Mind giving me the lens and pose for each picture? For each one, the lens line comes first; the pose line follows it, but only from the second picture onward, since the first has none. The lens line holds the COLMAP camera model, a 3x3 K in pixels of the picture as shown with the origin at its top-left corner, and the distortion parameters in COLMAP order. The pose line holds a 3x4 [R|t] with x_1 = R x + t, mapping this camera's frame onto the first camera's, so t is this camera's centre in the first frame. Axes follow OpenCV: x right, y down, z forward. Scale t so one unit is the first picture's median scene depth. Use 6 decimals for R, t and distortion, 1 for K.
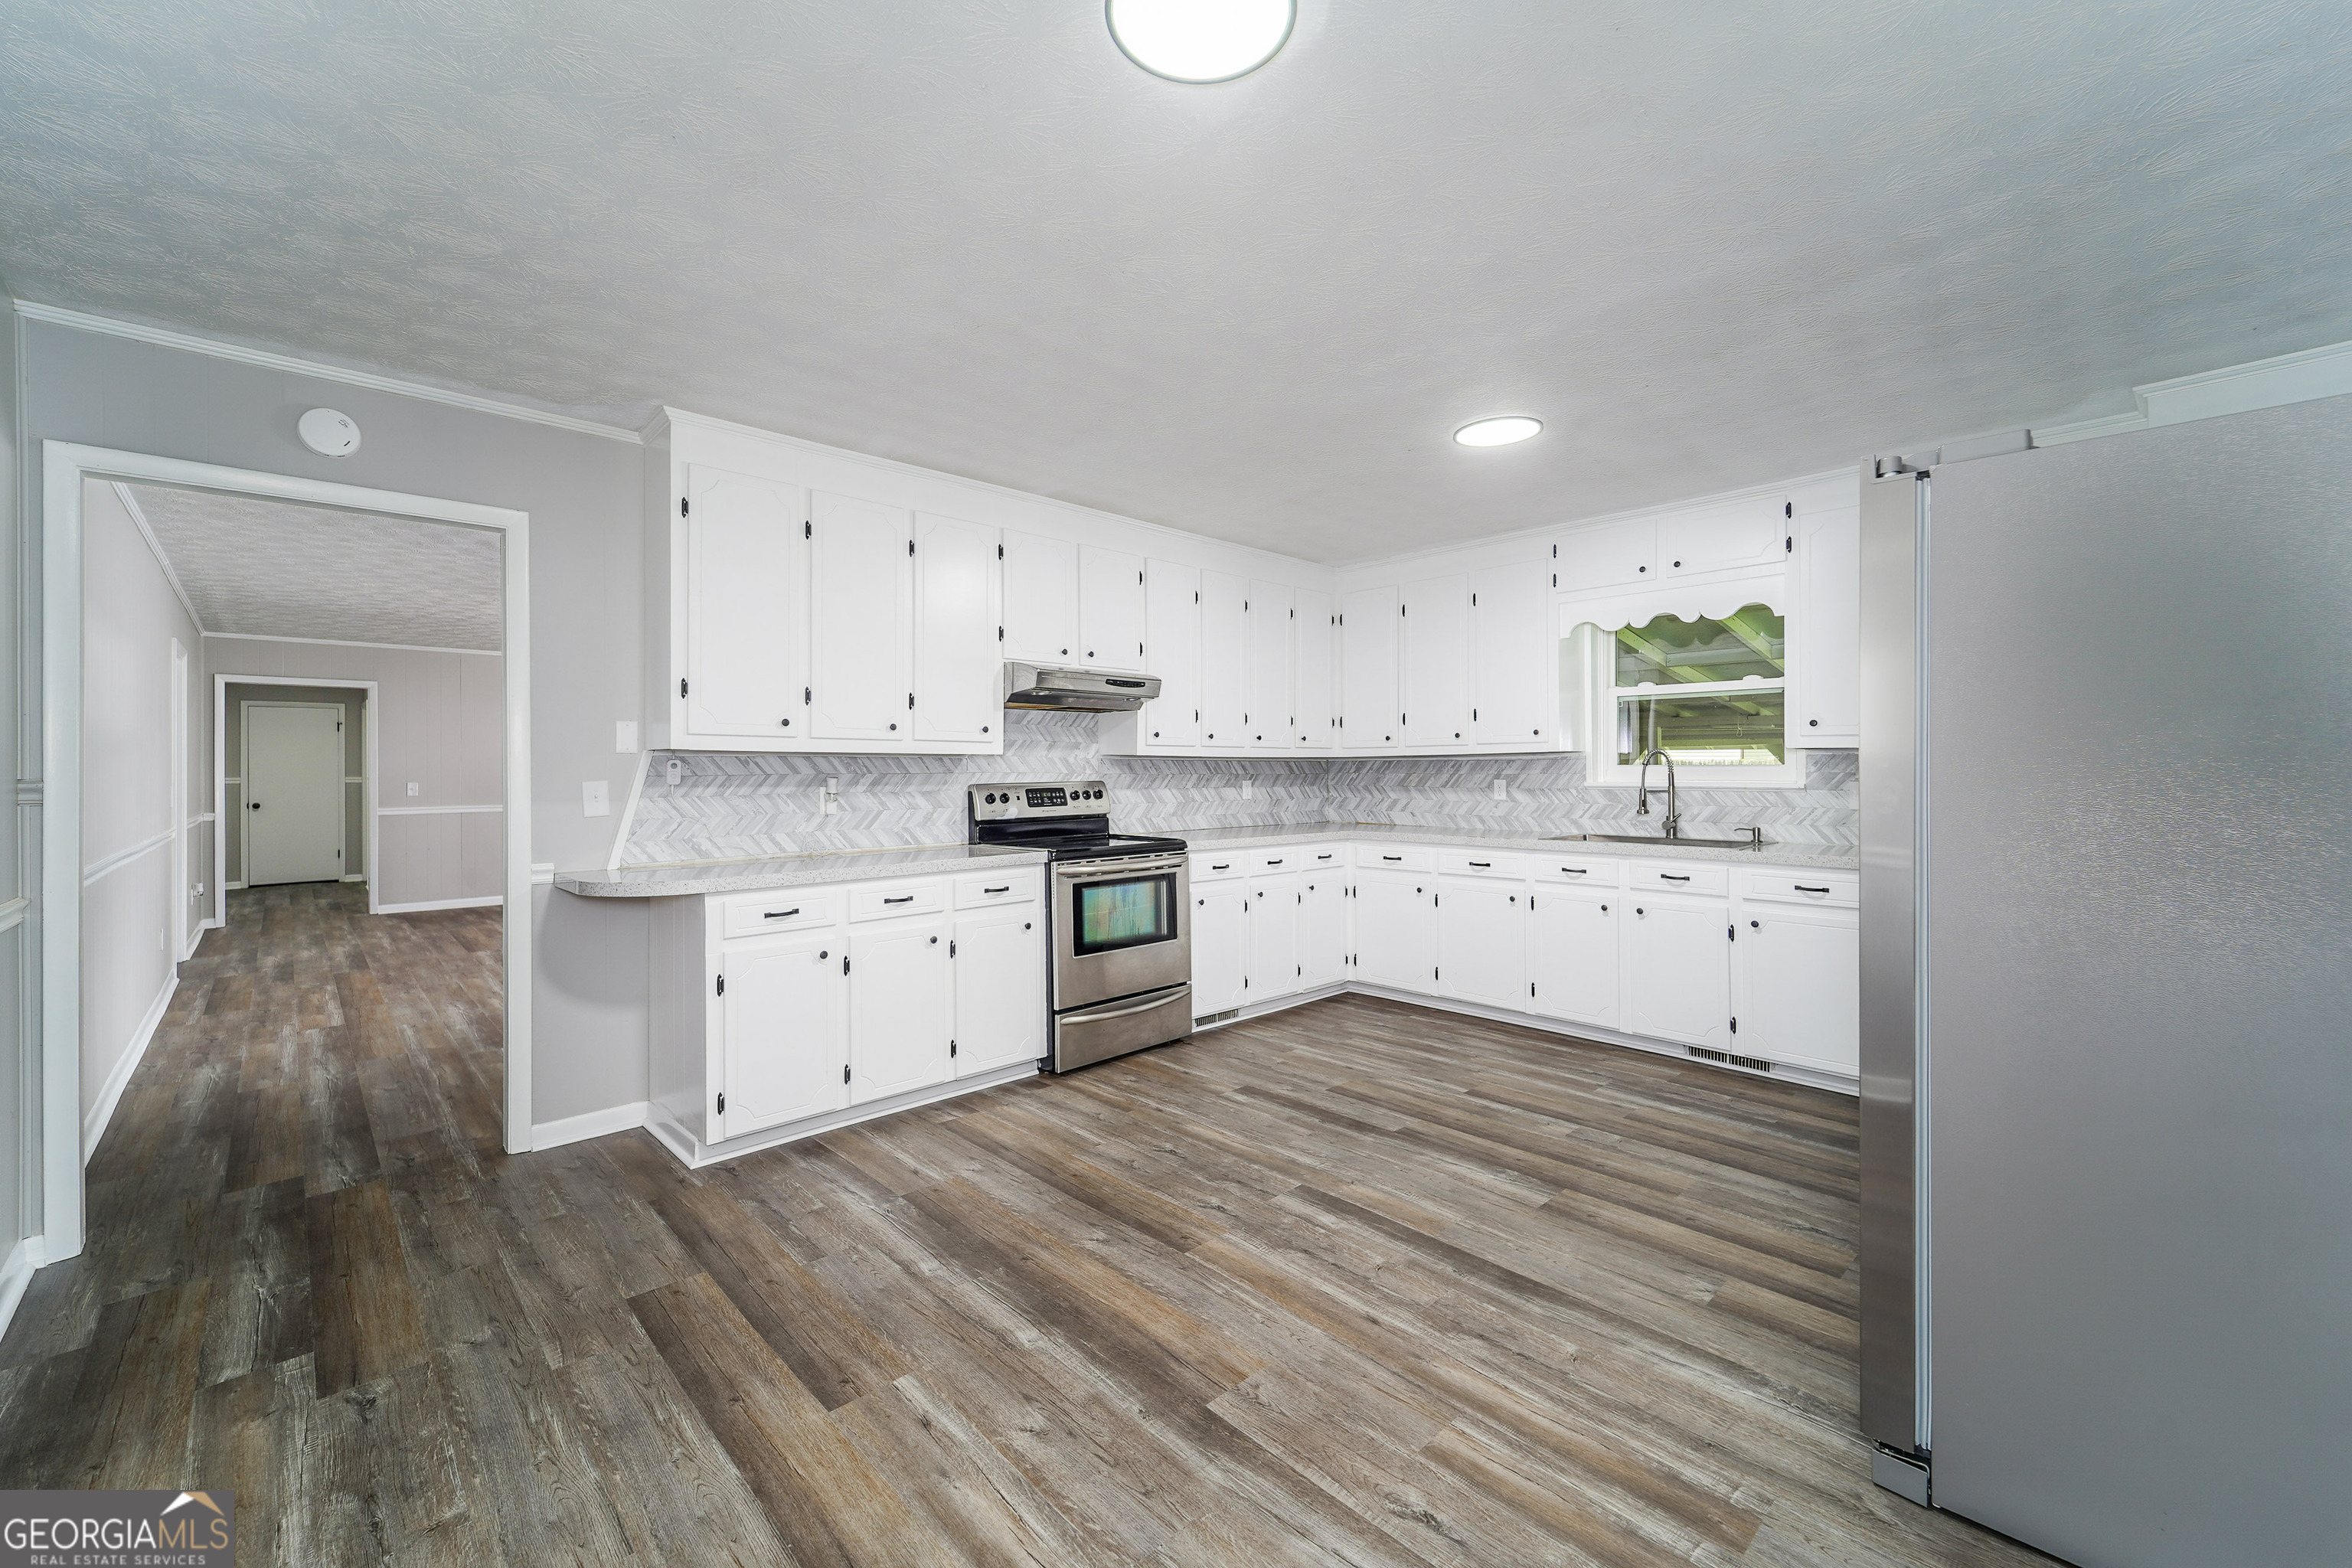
lens RADIAL K [[949.2, 0, 1176.0], [0, 949.2, 784.0], [0, 0, 1]] dist [0.023421, -0.006351]
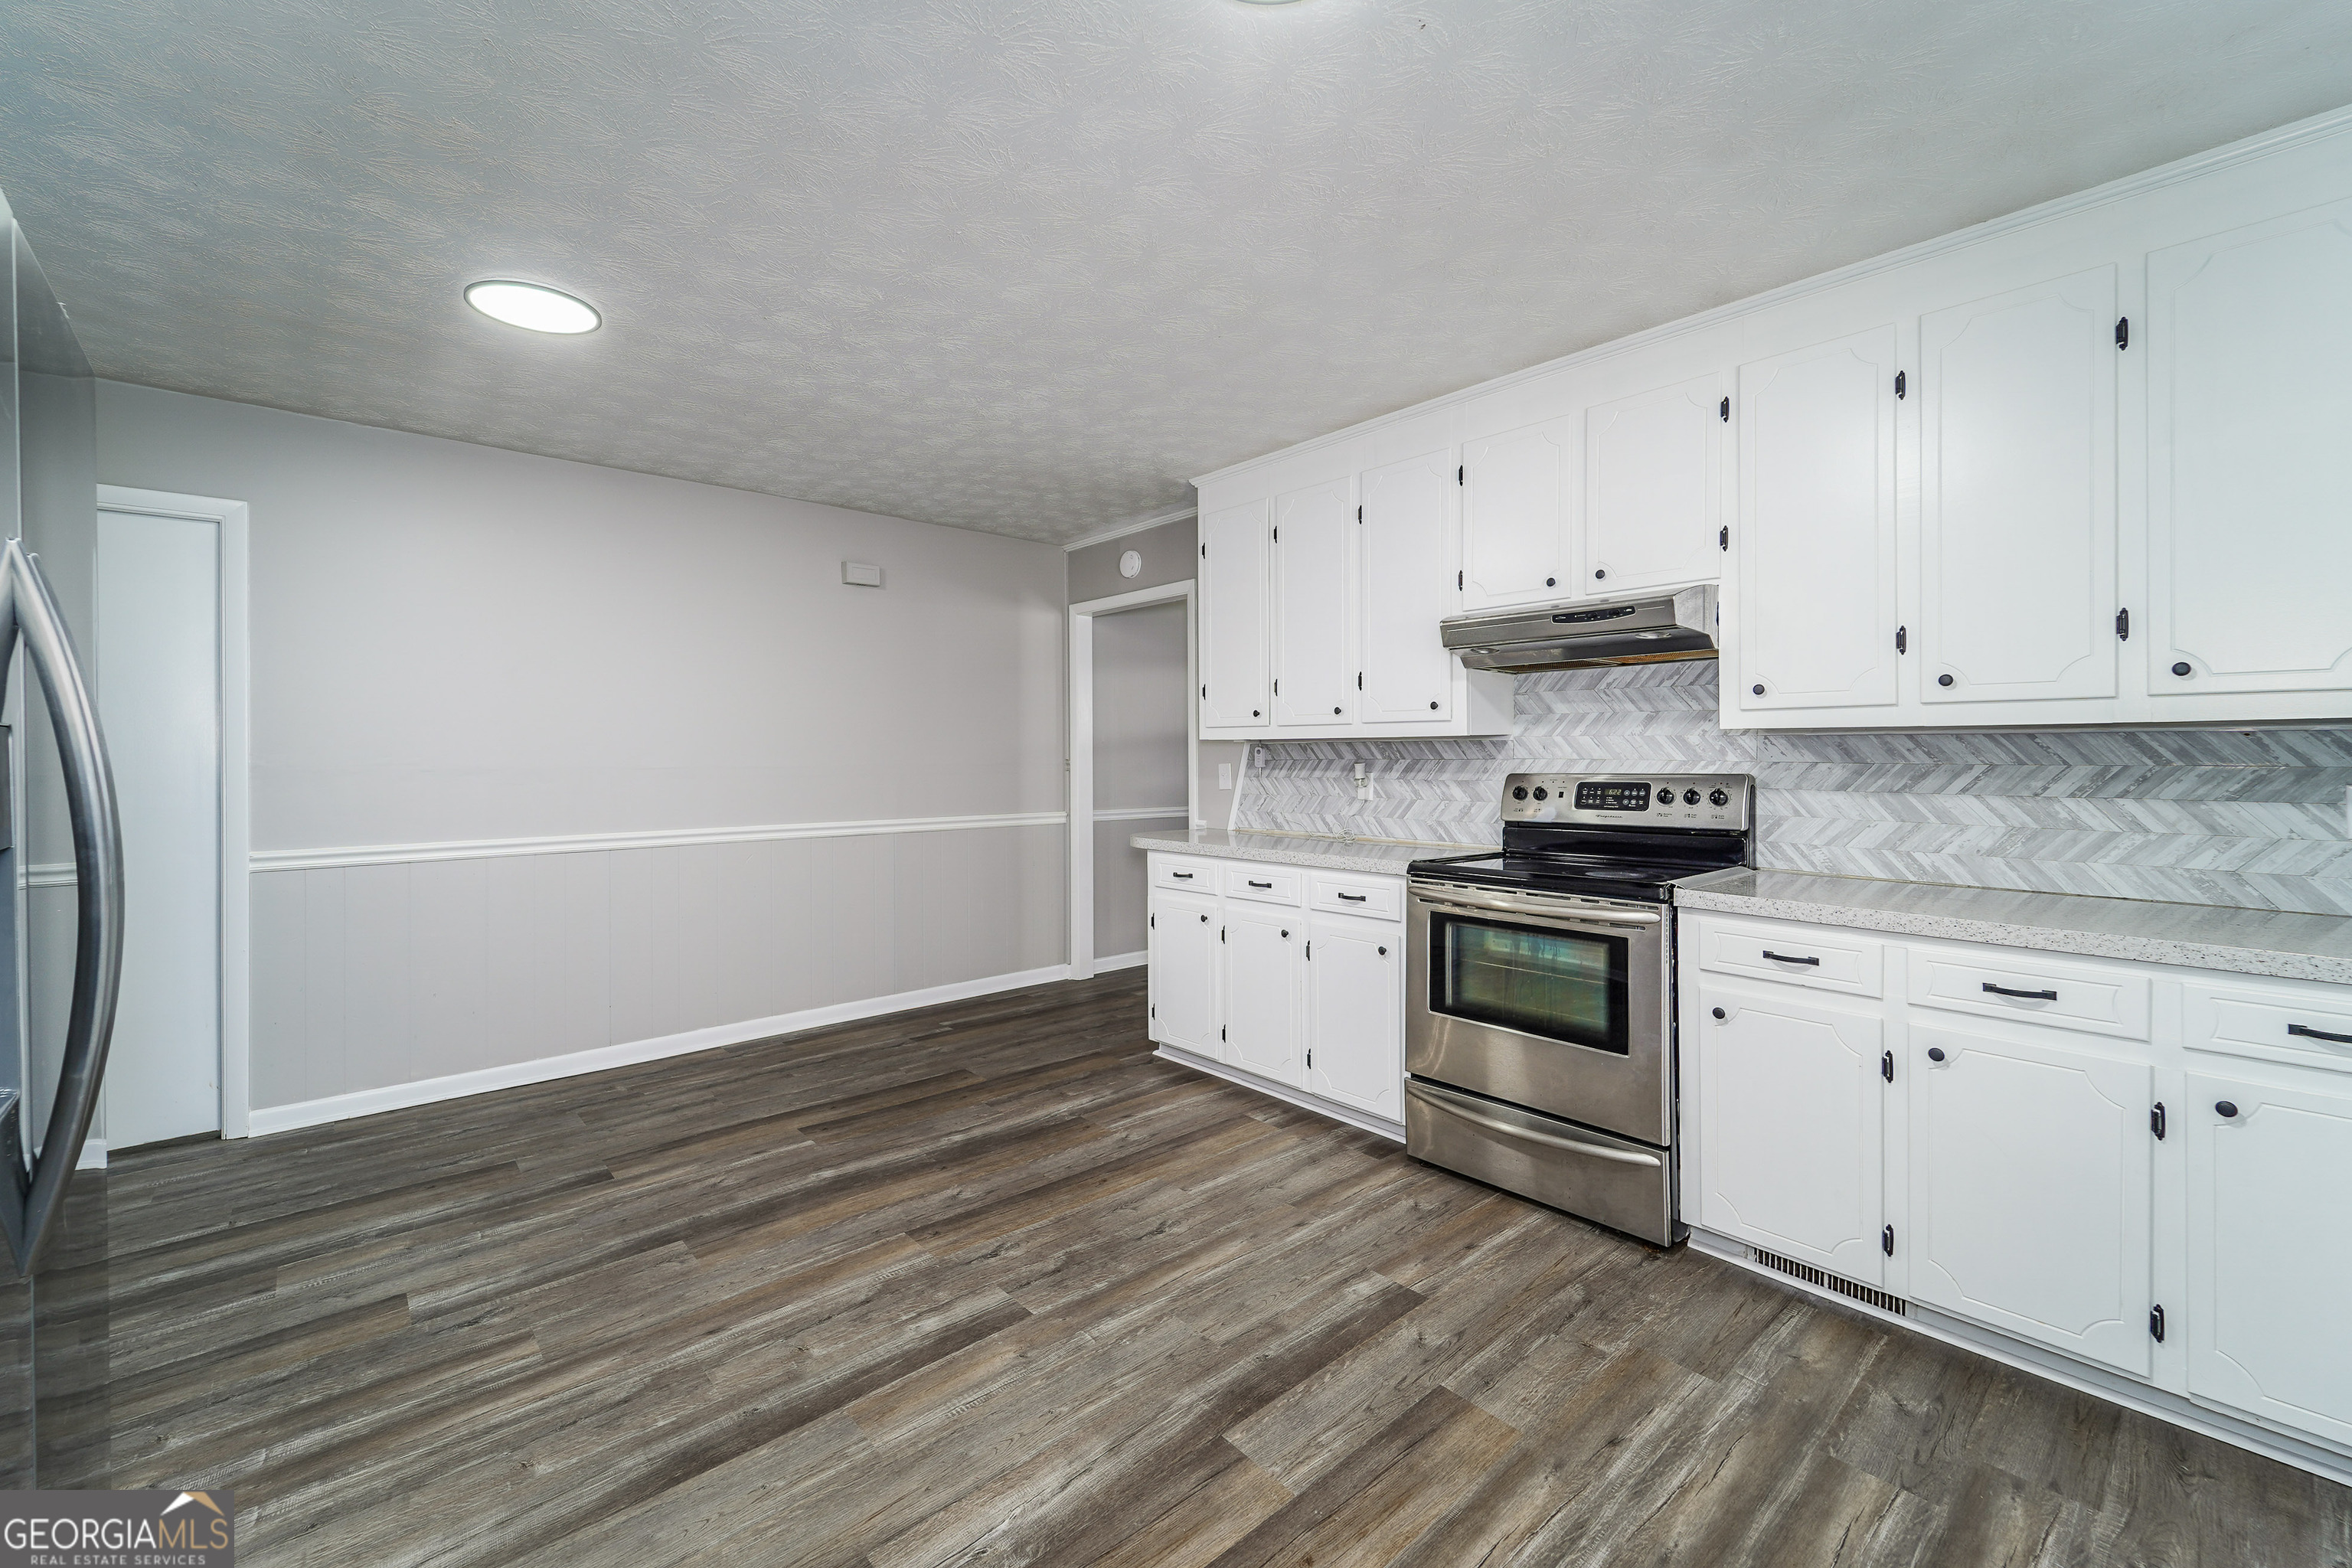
lens RADIAL K [[957.4, 0, 1171.6], [0, 957.4, 773.9], [0, 0, 1]] dist [0.015729, -0.006310]
pose [[-0.035213, 0.023782, -0.999097, 0.728944], [-0.009980, 0.999659, 0.024147, -0.019838], [0.999330, 0.010821, -0.034964, 0.944111]]
